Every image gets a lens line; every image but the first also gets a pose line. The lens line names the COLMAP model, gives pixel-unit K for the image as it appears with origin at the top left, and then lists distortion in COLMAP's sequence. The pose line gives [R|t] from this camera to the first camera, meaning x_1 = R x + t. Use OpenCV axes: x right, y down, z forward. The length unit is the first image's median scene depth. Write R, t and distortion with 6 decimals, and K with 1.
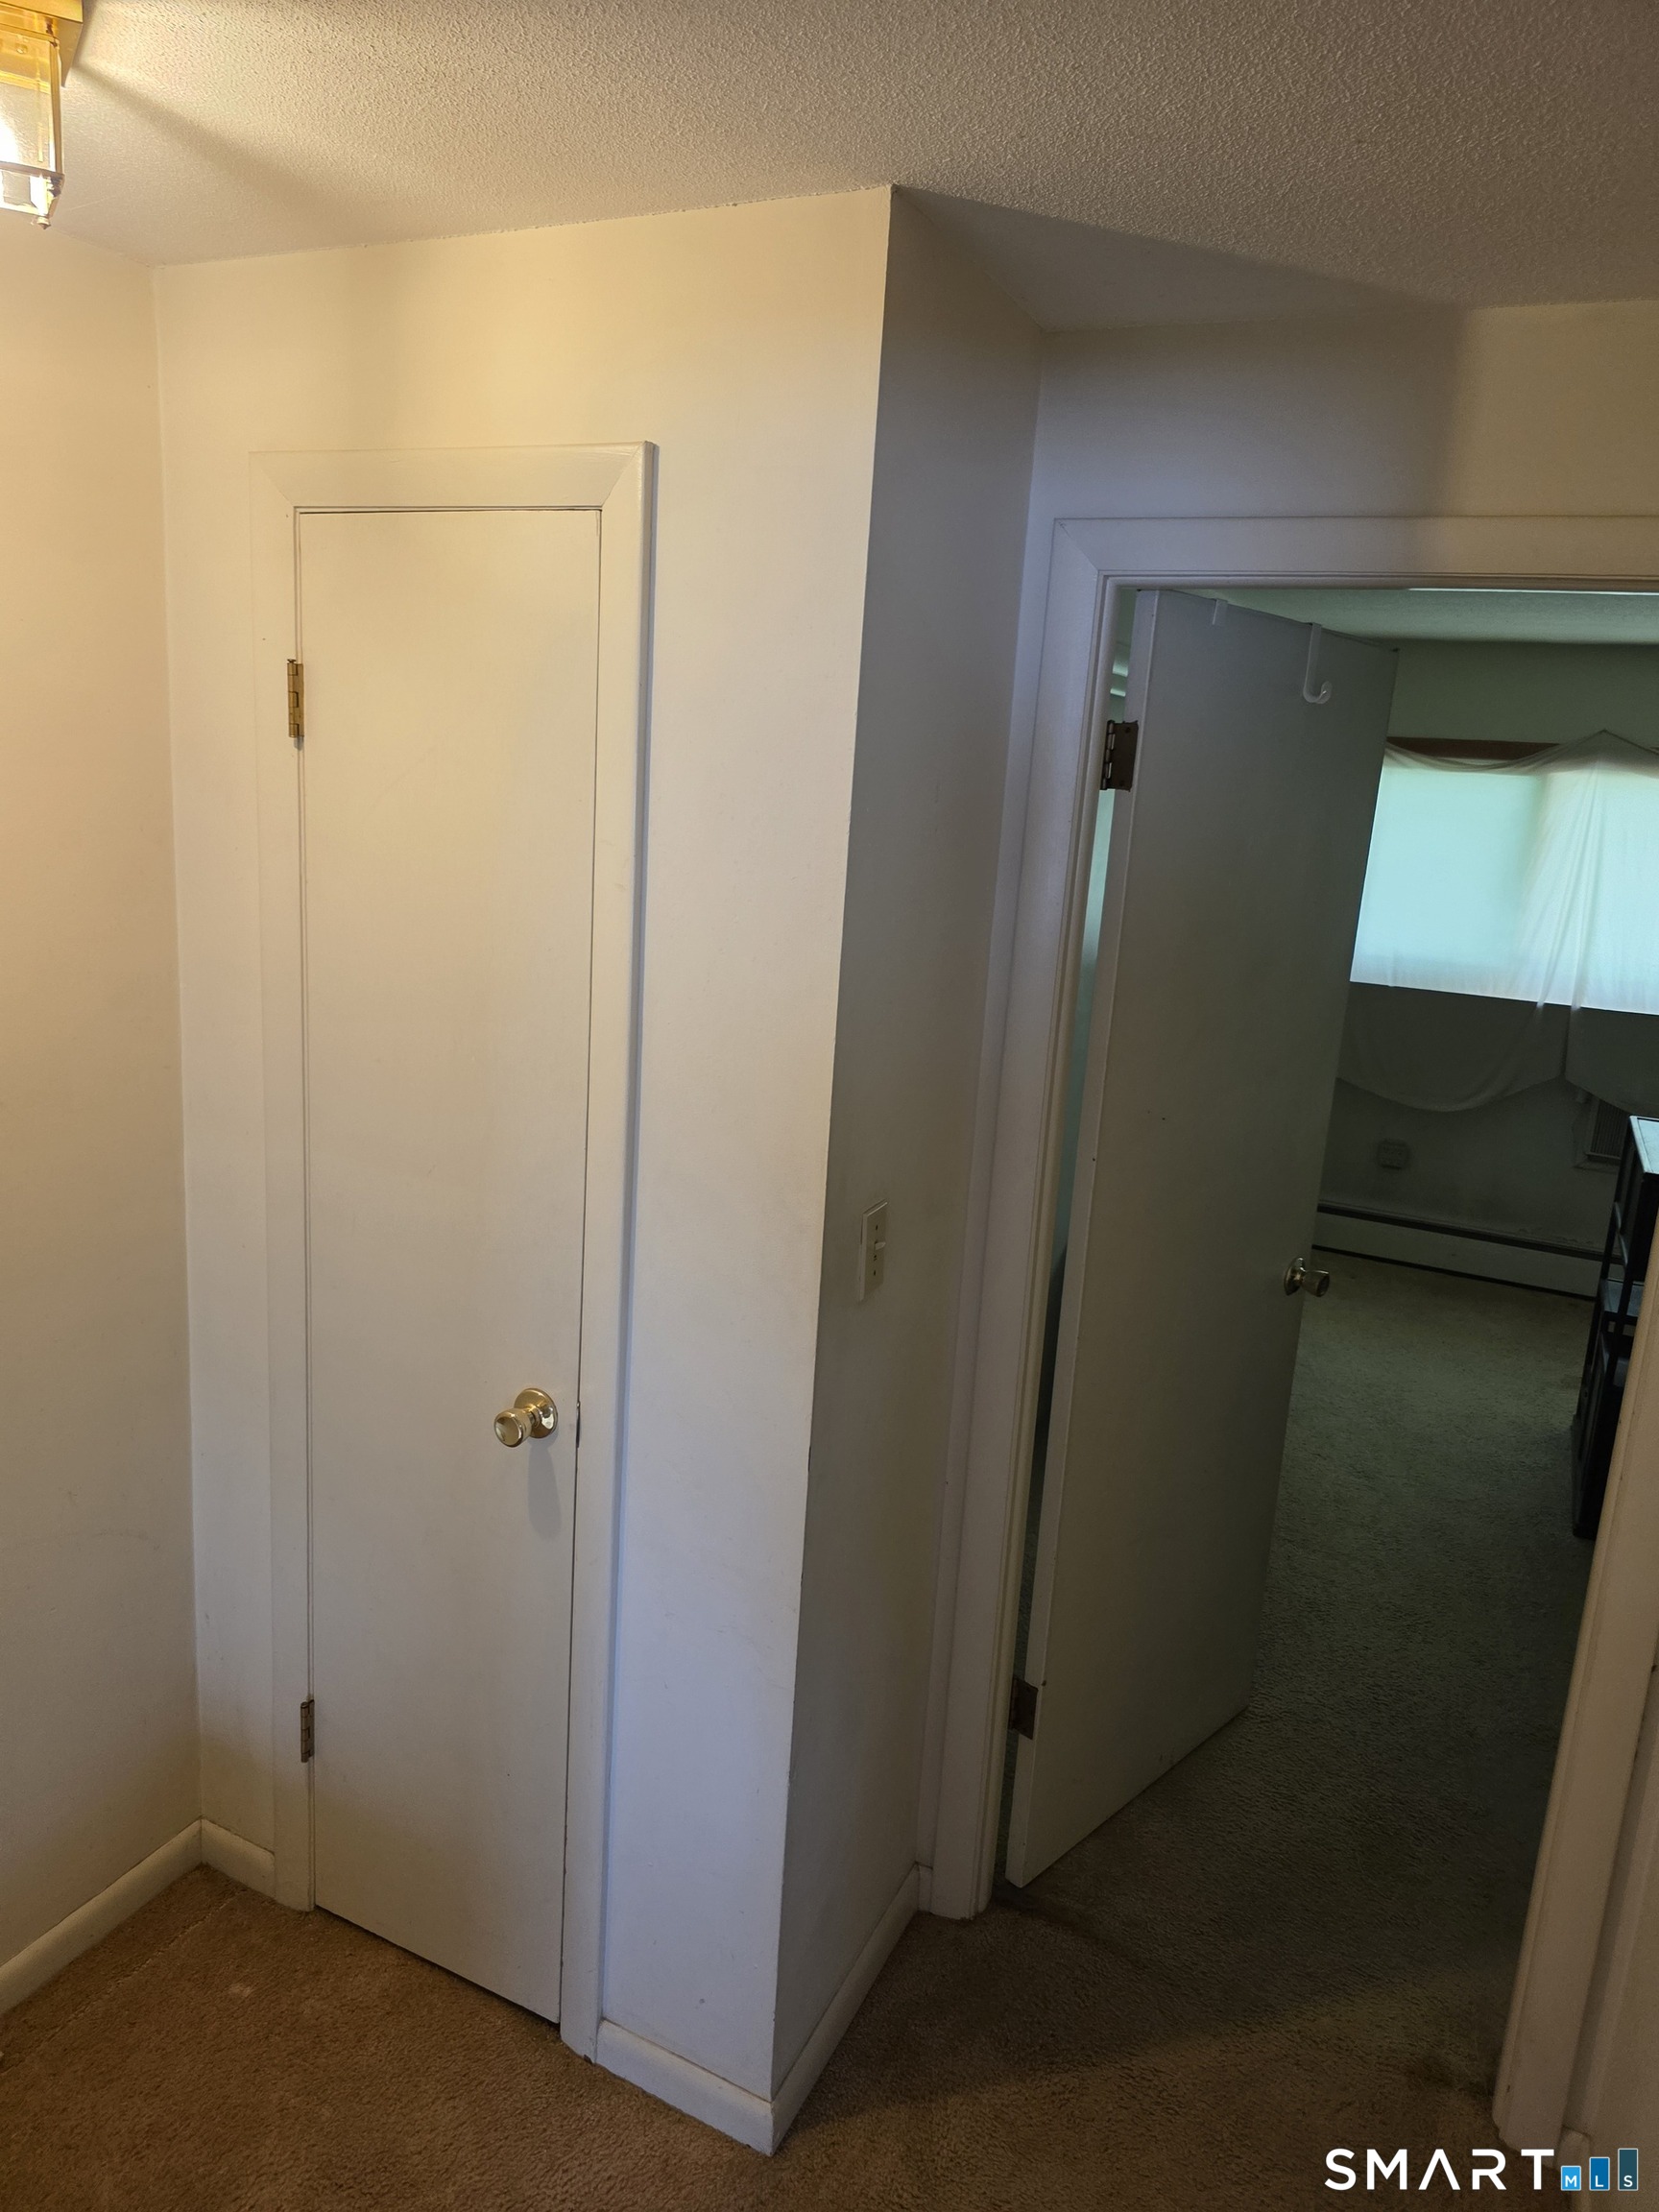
lens RADIAL K [[1490.0, 0, 843.3], [0, 1490.0, 1113.2], [0, 0, 1]] dist [0.067935, -0.068644]
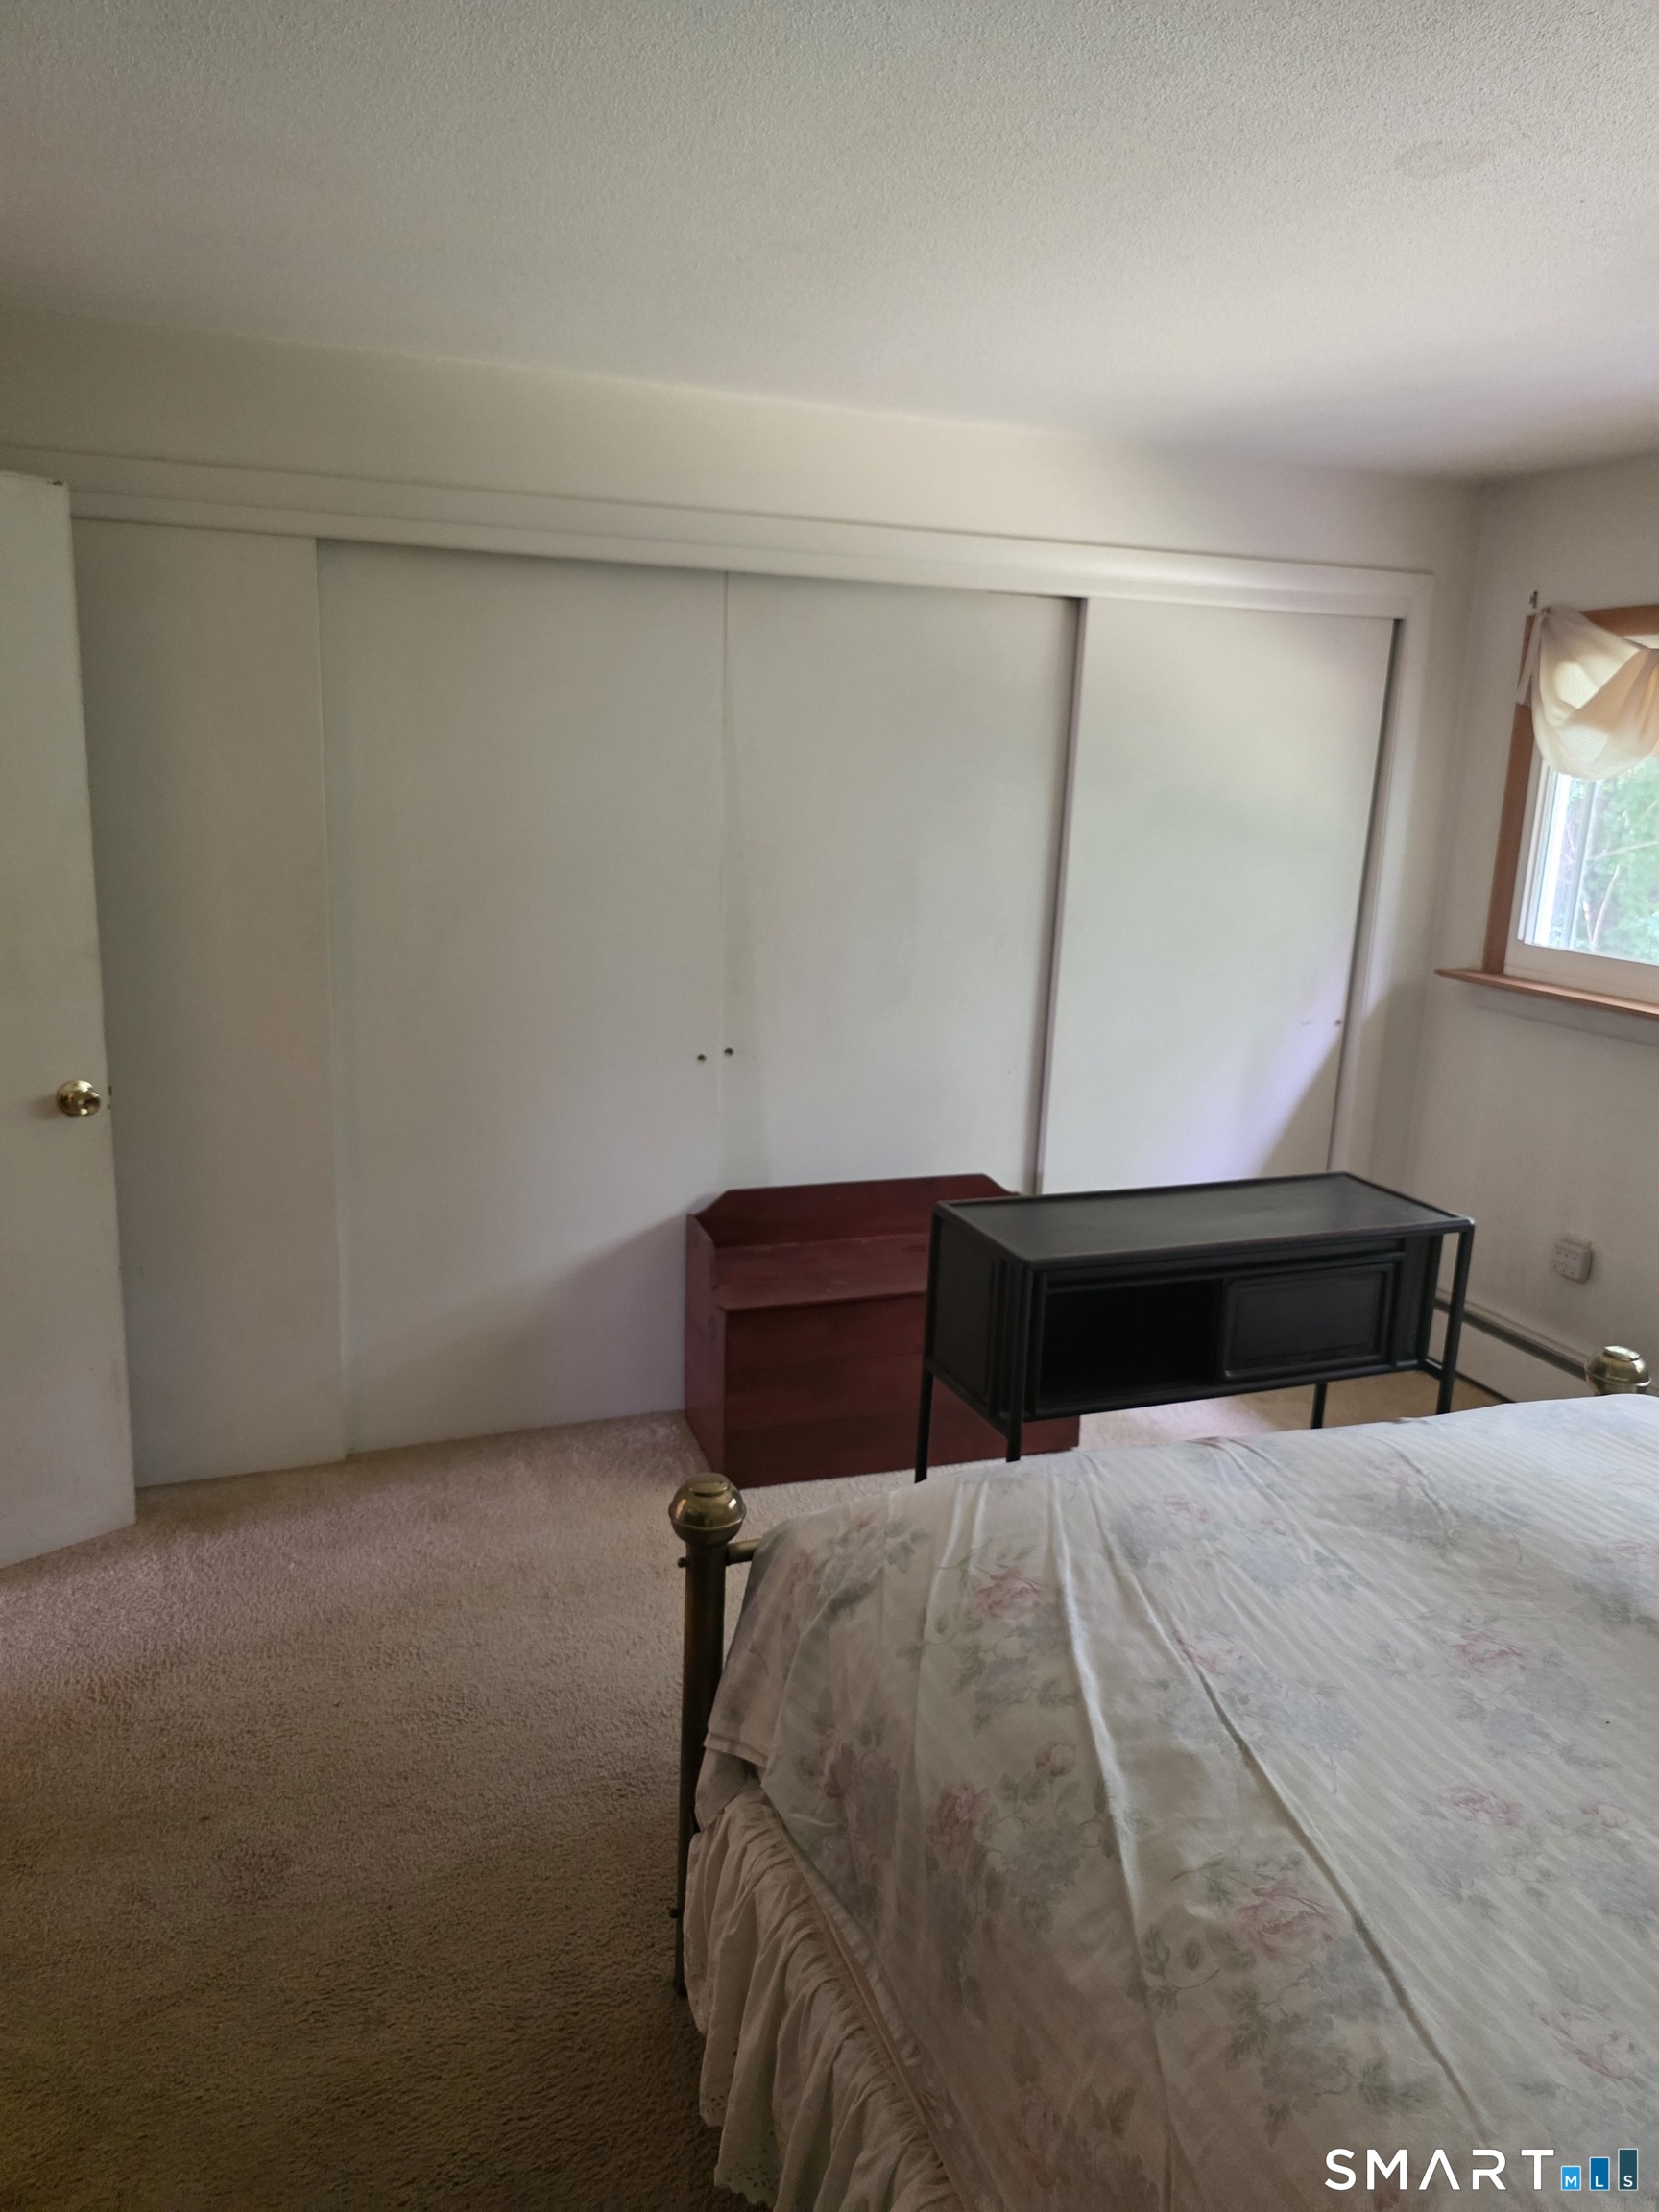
lens RADIAL K [[1489.7, 0, 829.5], [0, 1489.7, 1106.0], [0, 0, 1]] dist [0.064738, -0.063200]
pose [[0.722114, 0.124760, -0.680431, 0.617293], [-0.148771, 0.988595, 0.023379, -0.006674], [0.675588, 0.084346, 0.732439, 0.339383]]
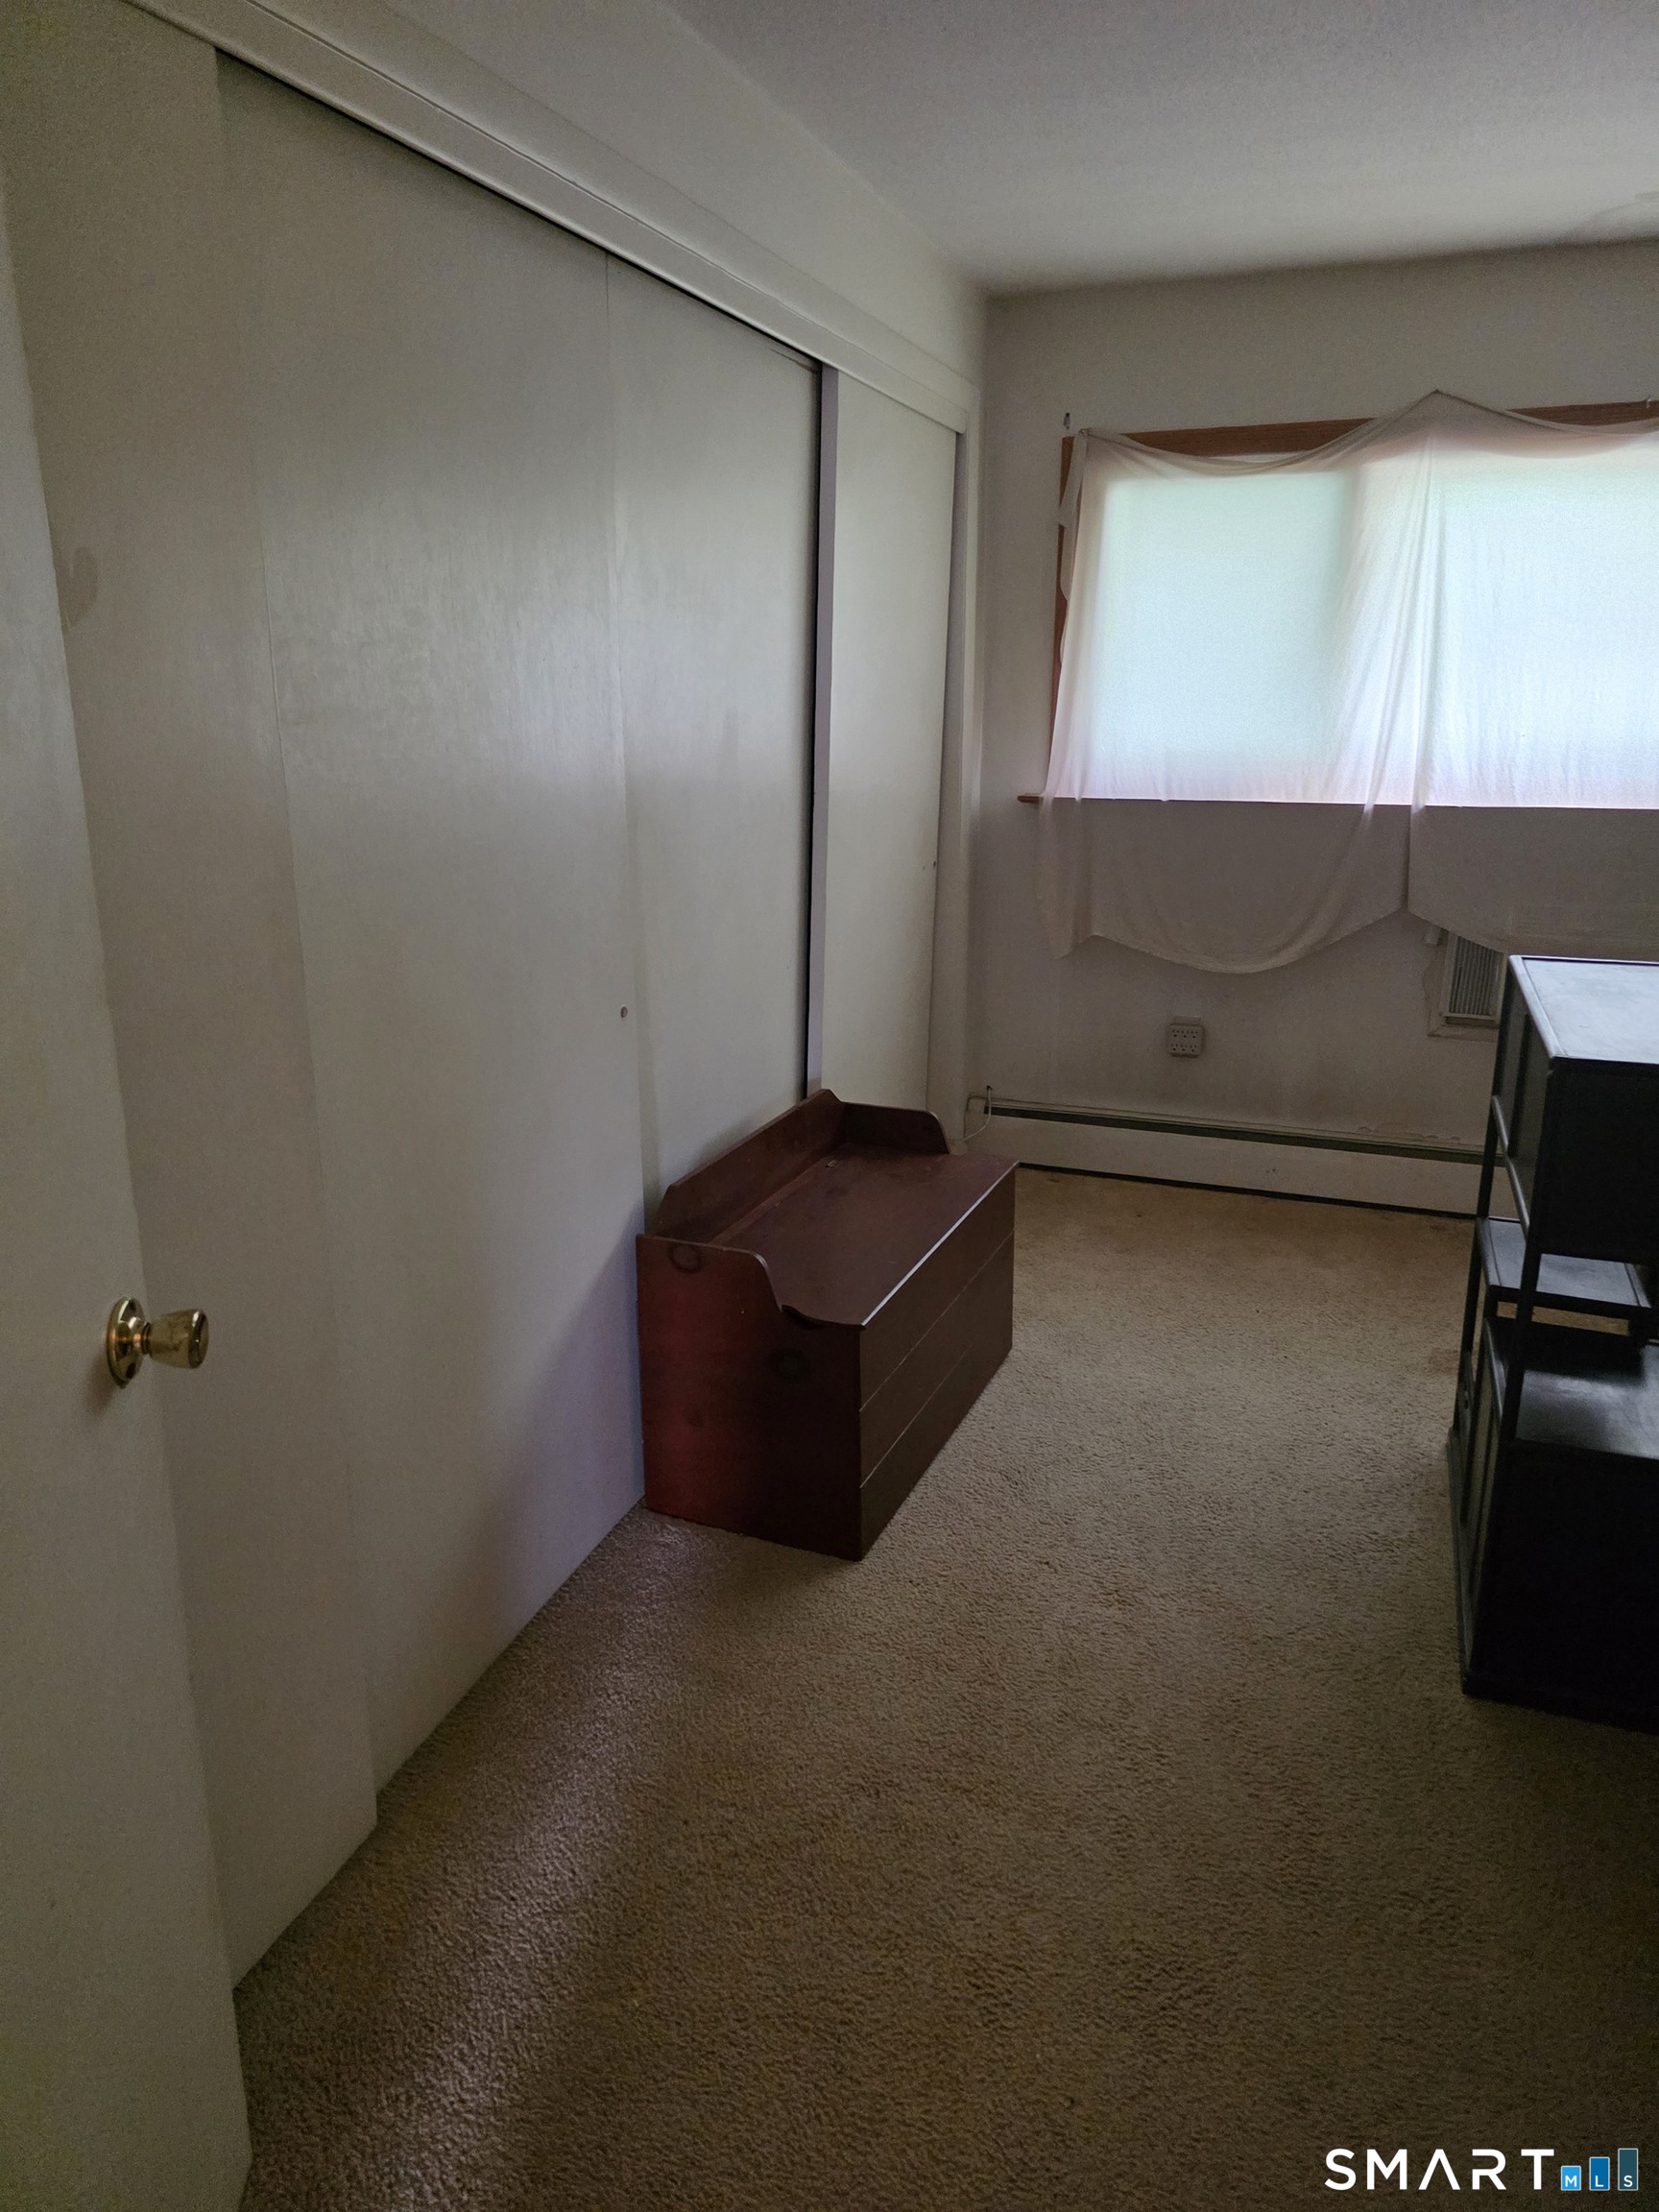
lens RADIAL K [[1490.0, 0, 843.3], [0, 1490.0, 1113.2], [0, 0, 1]] dist [0.067935, -0.068644]
pose [[0.993216, -0.088000, 0.076013, 0.157012], [0.083001, 0.994321, 0.066603, 0.001826], [-0.081442, -0.059842, 0.994880, 0.322011]]
